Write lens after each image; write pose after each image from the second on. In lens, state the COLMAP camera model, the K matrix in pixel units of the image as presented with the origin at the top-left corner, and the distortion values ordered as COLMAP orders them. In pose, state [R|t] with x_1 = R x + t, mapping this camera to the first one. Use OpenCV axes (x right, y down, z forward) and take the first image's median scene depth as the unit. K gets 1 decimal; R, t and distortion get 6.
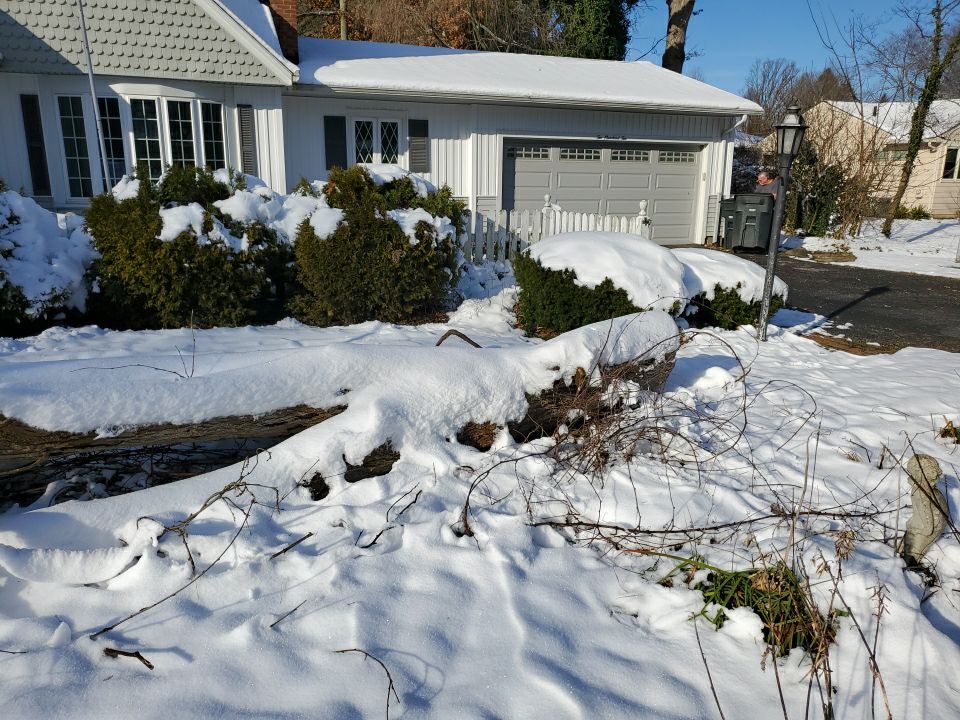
lens RADIAL K [[740.5, 0, 472.9], [0, 740.5, 359.0], [0, 0, 1]] dist [0.021717, -0.017240]
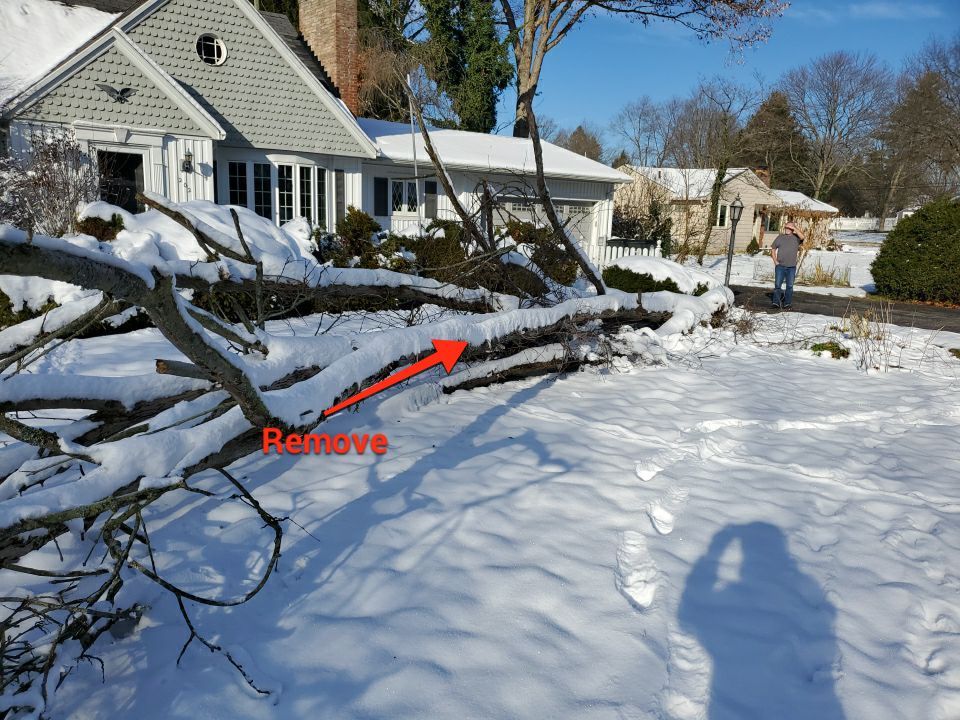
lens RADIAL K [[740.5, 0, 474.2], [0, 740.5, 364.0], [0, 0, 1]] dist [0.021717, -0.017240]
pose [[0.954909, -0.038011, 0.294457, -0.927582], [0.050233, 0.998157, -0.034054, 0.170216], [-0.292619, 0.047310, 0.955058, -0.782242]]
